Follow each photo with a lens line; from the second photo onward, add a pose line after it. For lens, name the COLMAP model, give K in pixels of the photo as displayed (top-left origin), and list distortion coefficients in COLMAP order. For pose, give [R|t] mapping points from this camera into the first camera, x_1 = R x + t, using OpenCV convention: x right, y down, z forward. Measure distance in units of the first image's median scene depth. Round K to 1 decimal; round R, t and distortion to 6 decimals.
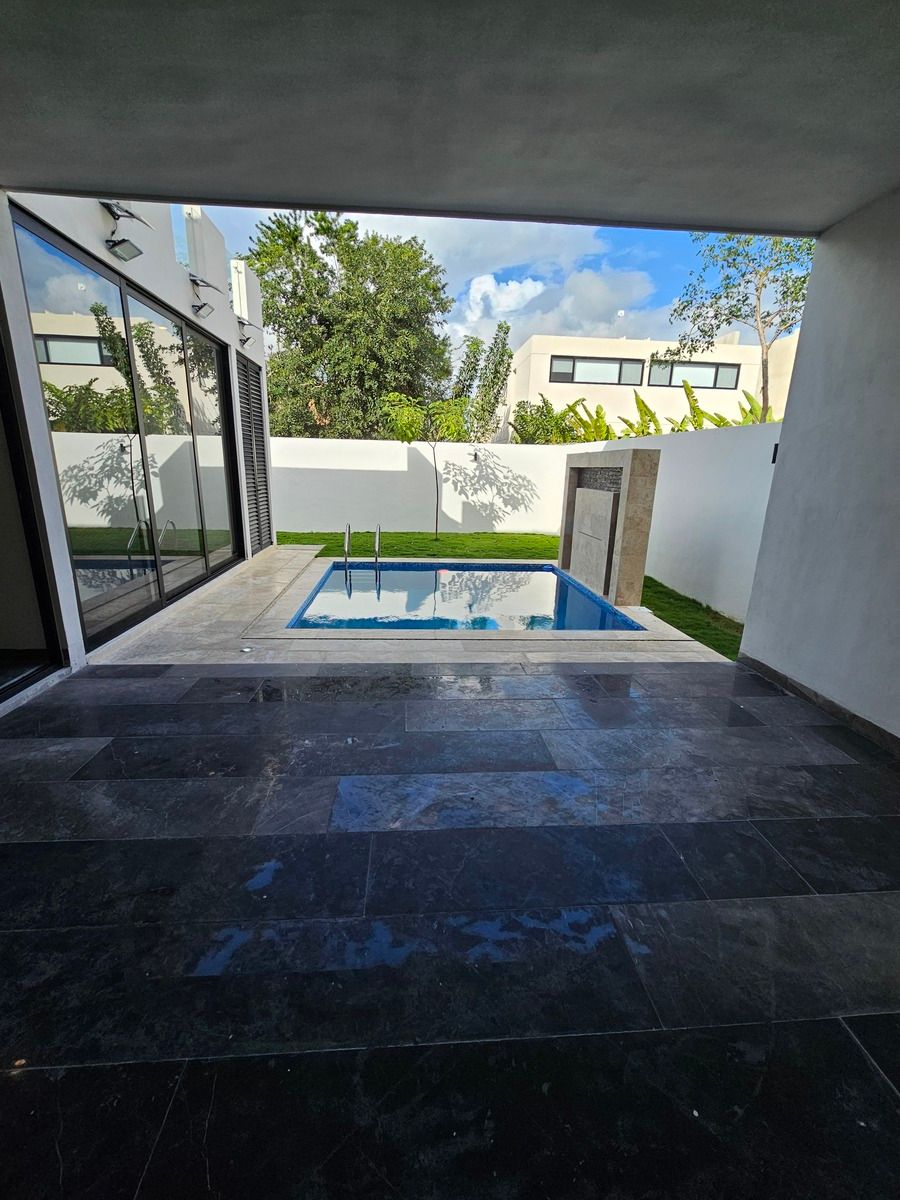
lens RADIAL K [[493.1, 0, 443.3], [0, 493.1, 601.3], [0, 0, 1]] dist [-0.006806, 0.001126]
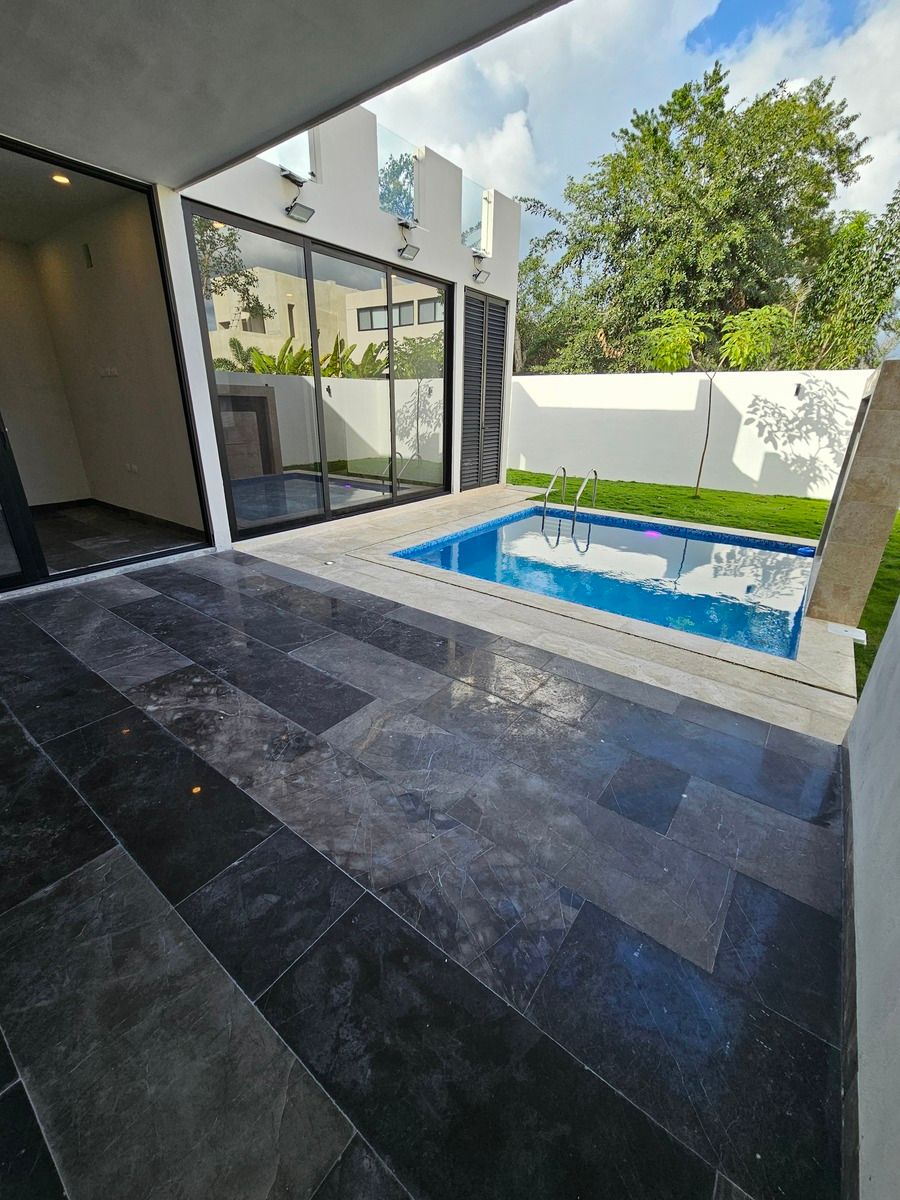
lens RADIAL K [[493.1, 0, 444.9], [0, 493.1, 601.3], [0, 0, 1]] dist [-0.006806, 0.001126]
pose [[0.749051, 0.232823, -0.620255, 0.405369], [-0.169797, 0.972411, 0.159954, -0.033979], [0.640383, -0.014497, 0.767919, 0.209514]]
